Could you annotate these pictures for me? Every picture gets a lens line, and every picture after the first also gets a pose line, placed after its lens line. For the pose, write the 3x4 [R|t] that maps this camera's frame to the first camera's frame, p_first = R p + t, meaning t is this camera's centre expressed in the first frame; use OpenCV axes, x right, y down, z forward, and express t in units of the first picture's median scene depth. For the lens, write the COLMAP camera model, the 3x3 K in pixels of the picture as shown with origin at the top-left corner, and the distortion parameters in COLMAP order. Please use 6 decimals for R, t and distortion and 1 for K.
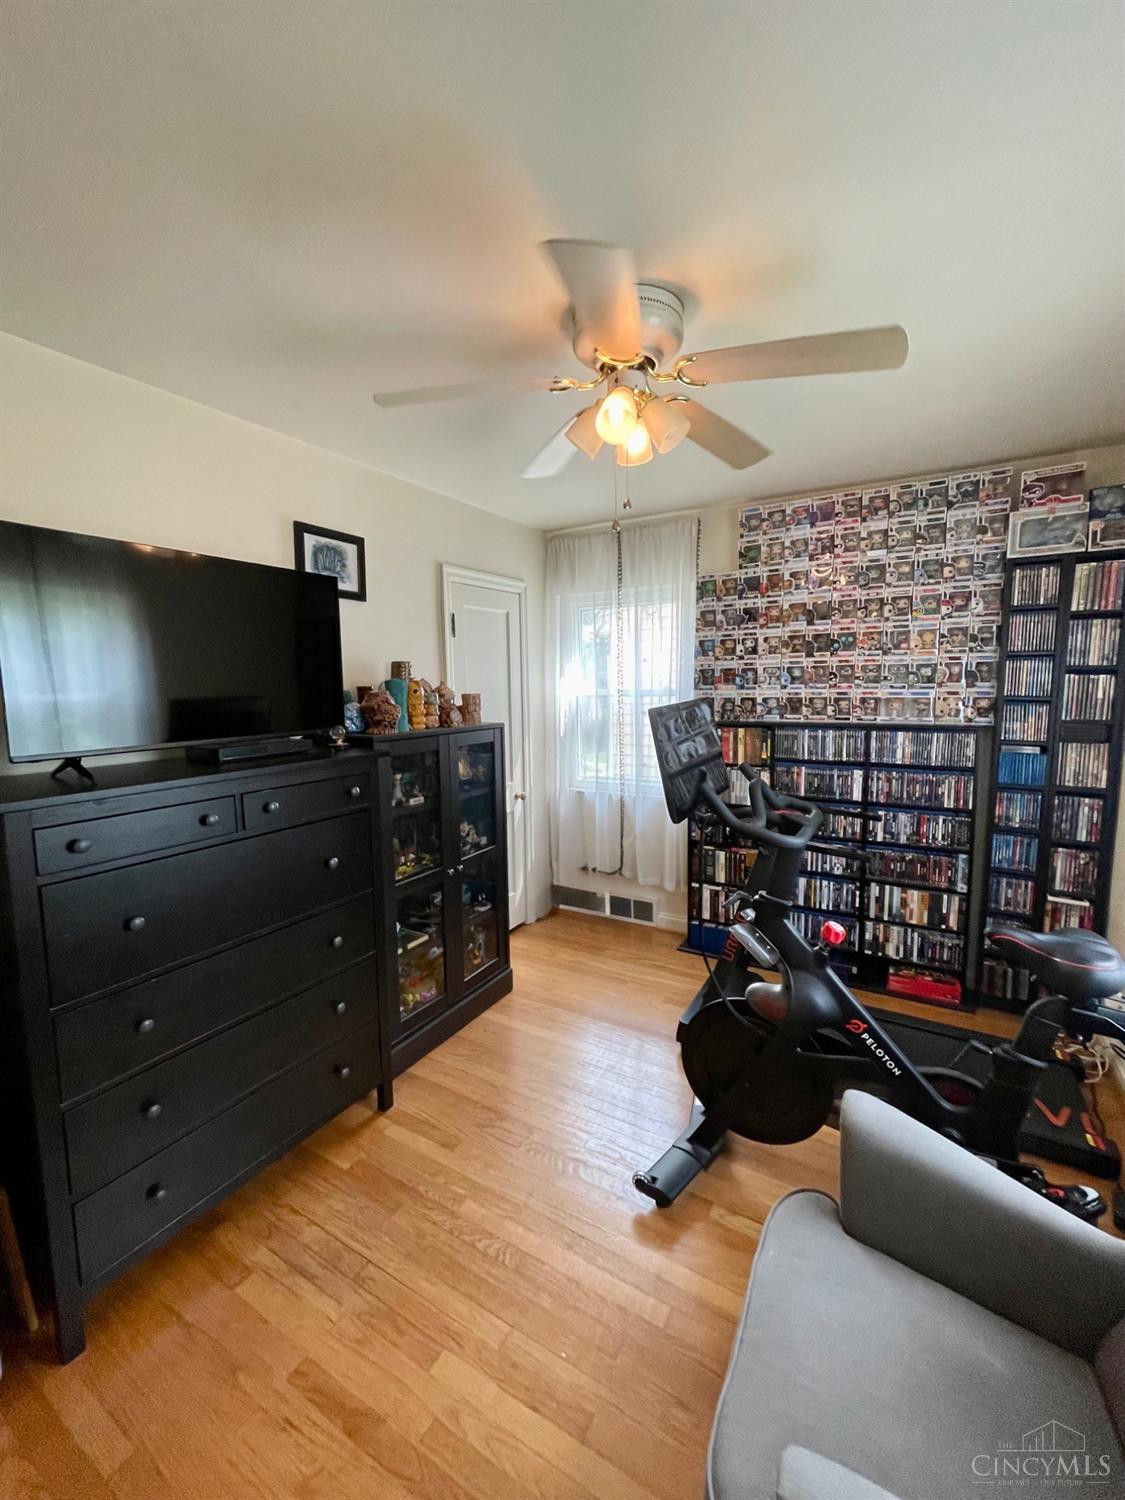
lens RADIAL K [[610.1, 0, 567.9], [0, 610.1, 749.7], [0, 0, 1]] dist [-0.000699, 0.000619]
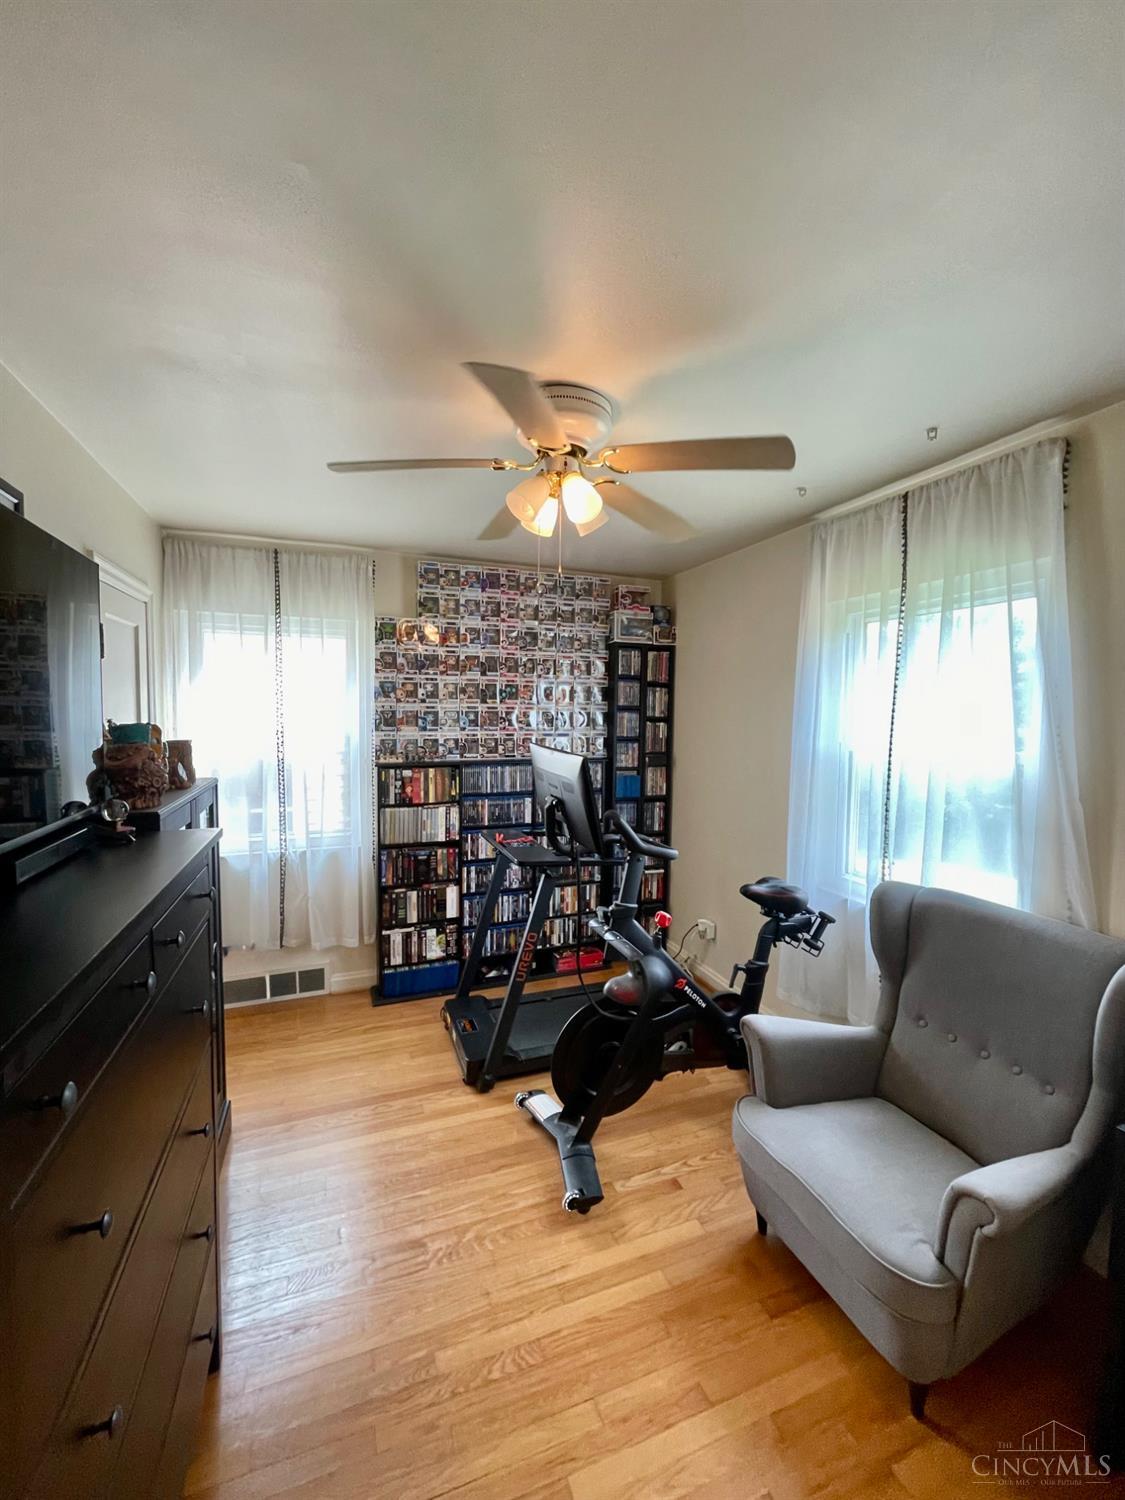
lens RADIAL K [[610.1, 0, 570.9], [0, 610.1, 747.8], [0, 0, 1]] dist [-0.000699, 0.000619]
pose [[0.620485, -0.026328, 0.783776, -0.399252], [0.068864, 0.997405, -0.021013, -0.032883], [-0.781189, 0.067012, 0.620688, 0.167020]]
